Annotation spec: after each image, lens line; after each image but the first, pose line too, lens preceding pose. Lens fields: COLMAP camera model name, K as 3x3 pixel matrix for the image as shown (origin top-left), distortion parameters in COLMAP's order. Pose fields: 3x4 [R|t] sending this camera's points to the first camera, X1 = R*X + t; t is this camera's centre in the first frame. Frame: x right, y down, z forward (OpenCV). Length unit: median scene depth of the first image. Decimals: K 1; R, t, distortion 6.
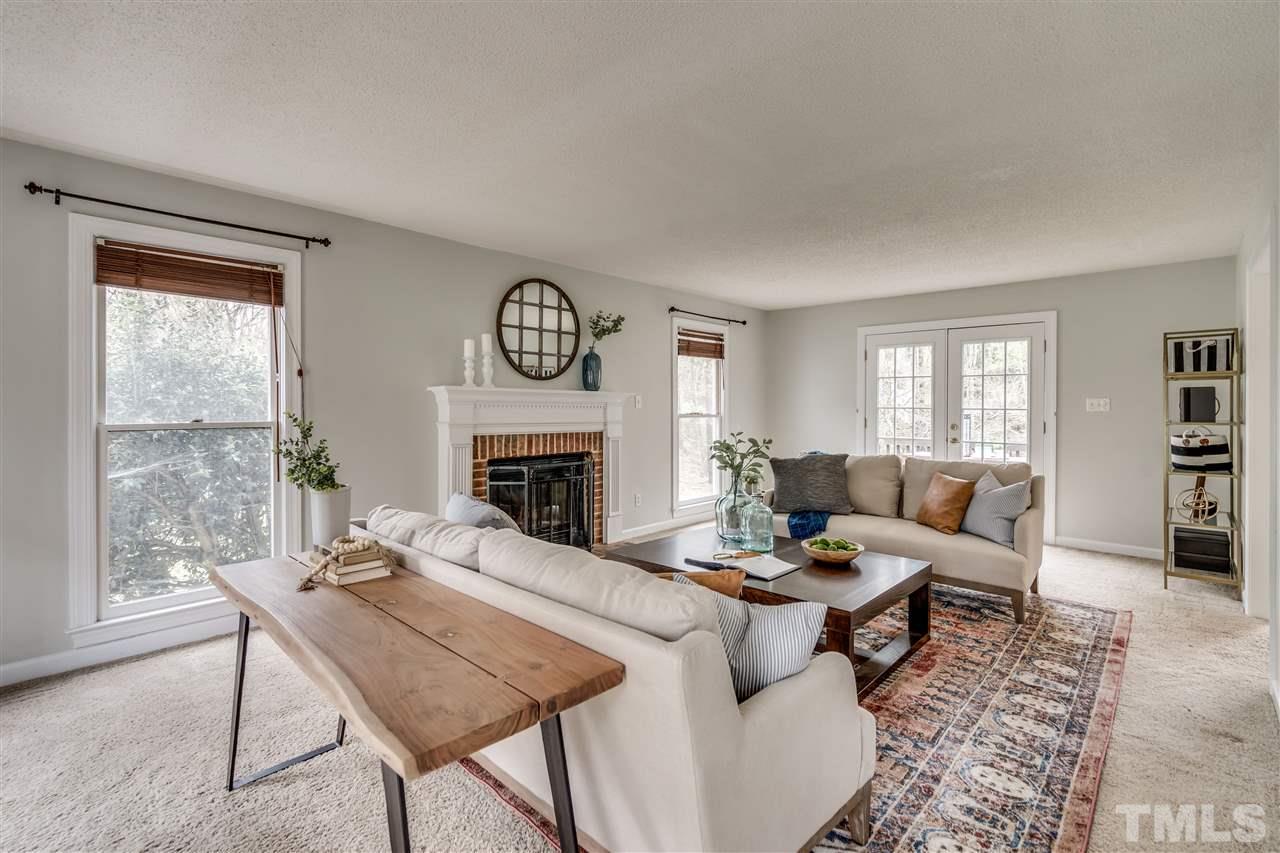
lens RADIAL K [[572.4, 0, 641.3], [0, 572.4, 406.9], [0, 0, 1]] dist [0.001392, 0.001868]
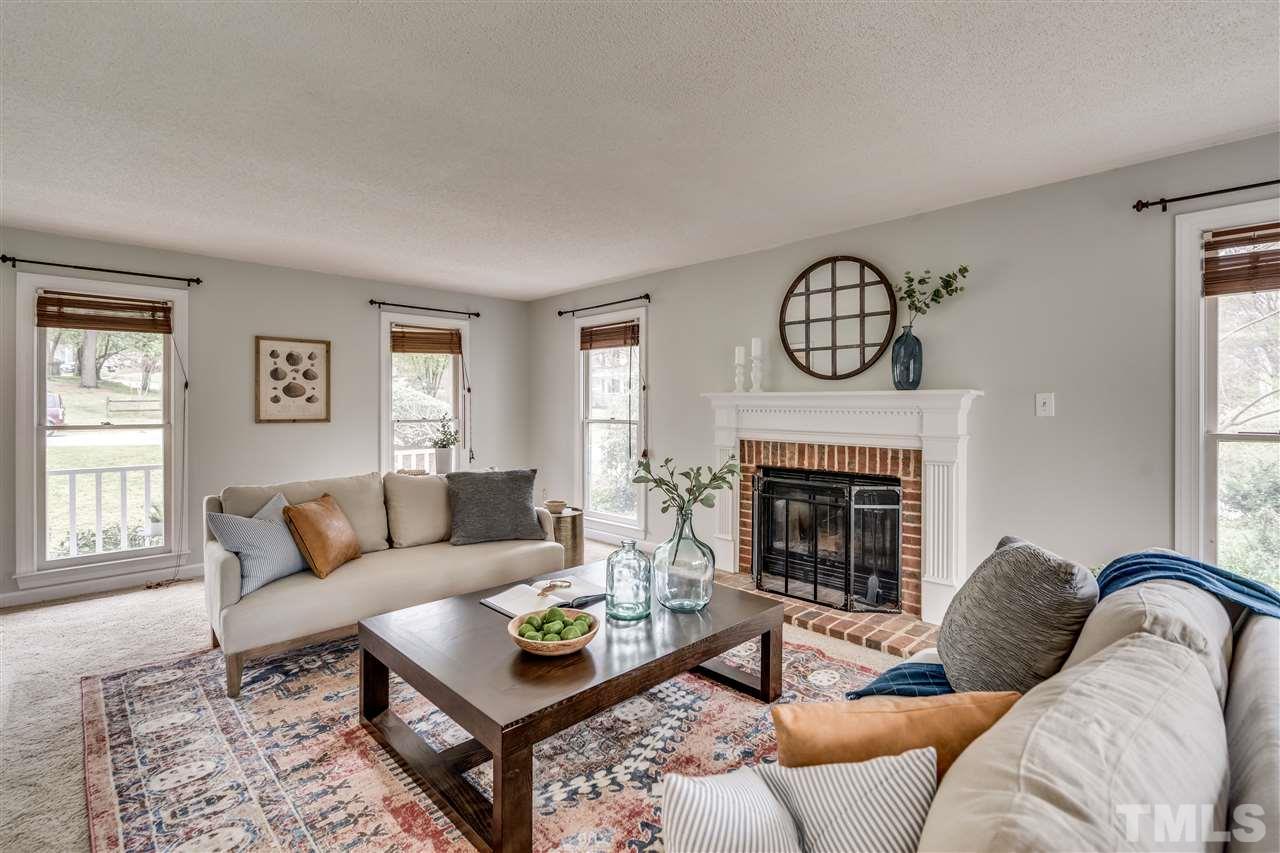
lens RADIAL K [[572.4, 0, 640.3], [0, 572.4, 418.8], [0, 0, 1]] dist [0.001392, 0.001868]
pose [[-0.021553, 0.023672, -0.999487, 0.700483], [-0.000526, 0.999719, 0.023689, -0.011078], [0.999768, 0.001036, -0.021534, 0.791093]]
